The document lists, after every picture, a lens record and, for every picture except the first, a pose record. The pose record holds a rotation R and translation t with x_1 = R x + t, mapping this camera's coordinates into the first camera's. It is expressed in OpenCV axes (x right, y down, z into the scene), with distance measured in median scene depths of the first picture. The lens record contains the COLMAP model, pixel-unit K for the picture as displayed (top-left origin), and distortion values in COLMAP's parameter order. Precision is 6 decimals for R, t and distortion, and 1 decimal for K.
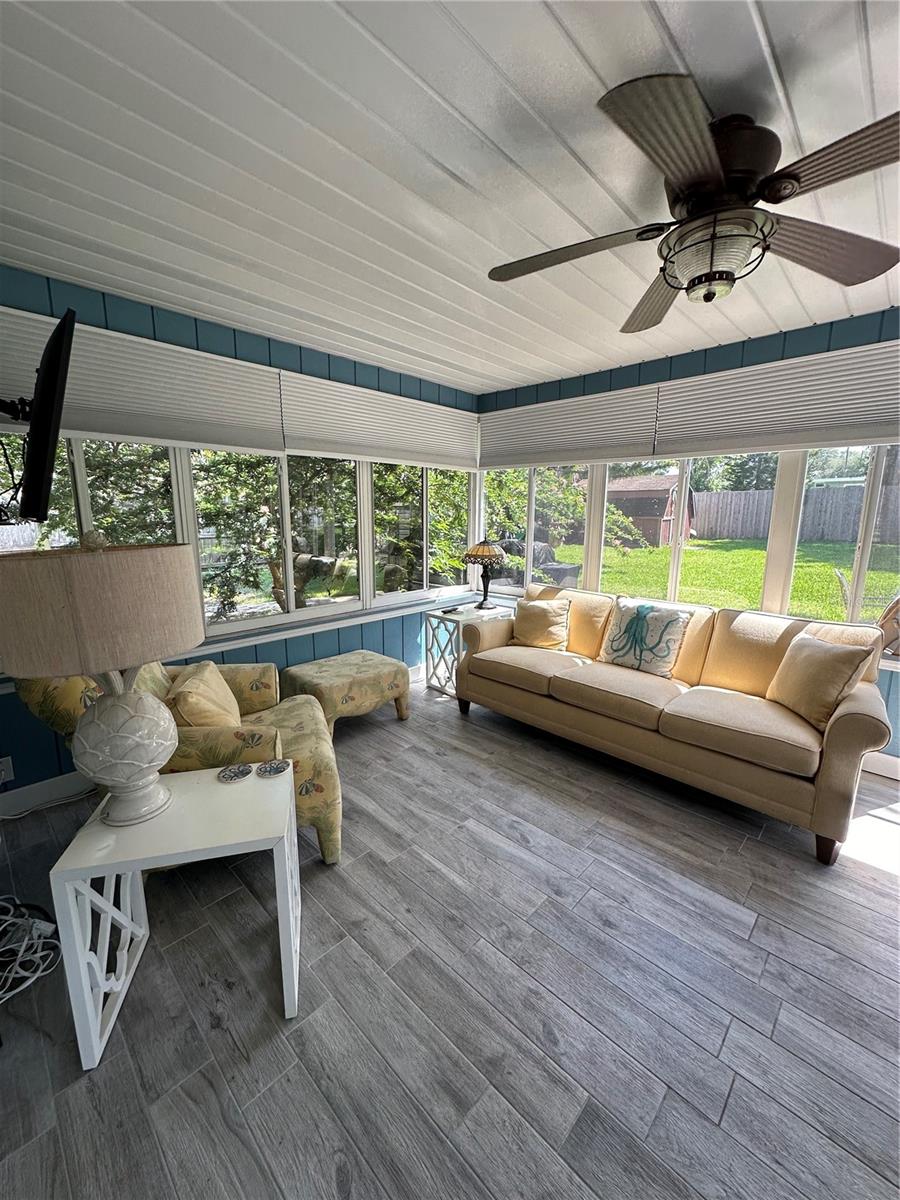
lens RADIAL K [[478.0, 0, 444.3], [0, 478.0, 601.0], [0, 0, 1]] dist [0.000333, -0.000108]
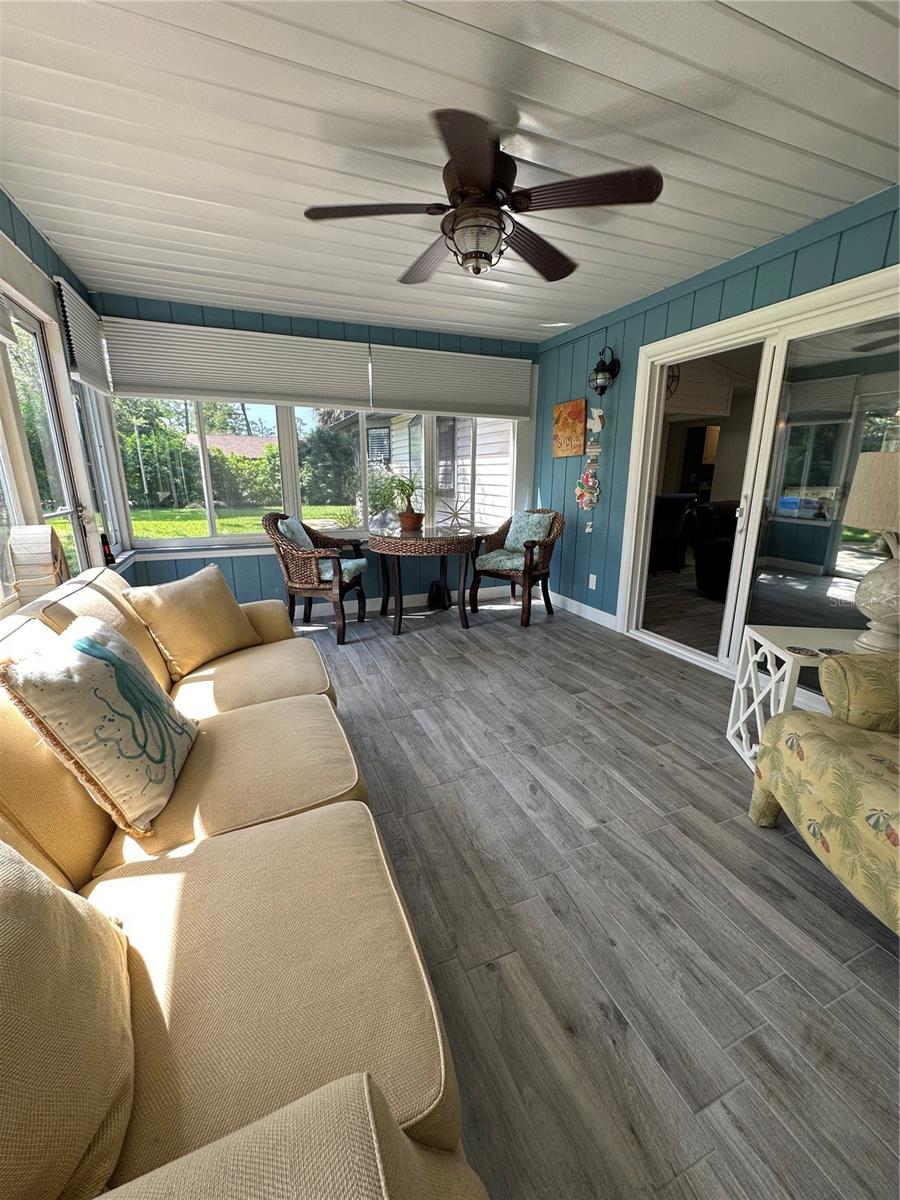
lens RADIAL K [[478.0, 0, 443.3], [0, 478.0, 599.1], [0, 0, 1]] dist [0.000333, -0.000108]
pose [[-0.915389, -0.106538, 0.388217, 0.006677], [0.070934, 0.906572, 0.416047, -0.237192], [-0.396271, 0.408383, -0.822309, 1.692545]]
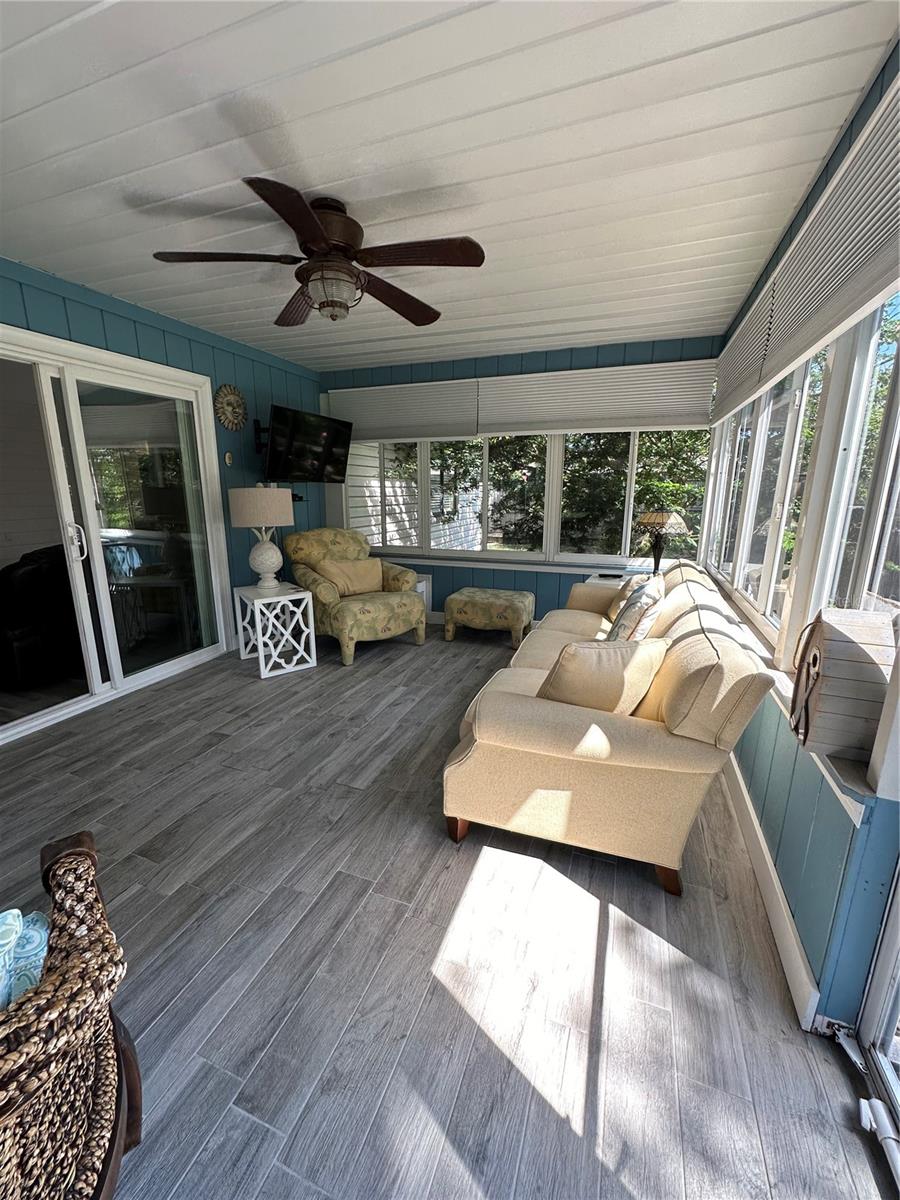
lens RADIAL K [[478.0, 0, 450.9], [0, 478.0, 600.6], [0, 0, 1]] dist [0.000333, -0.000108]
pose [[0.396711, 0.207937, -0.894082, 1.450534], [-0.169265, 0.973874, 0.151390, -0.048283], [0.902203, 0.091278, 0.421543, 0.519234]]
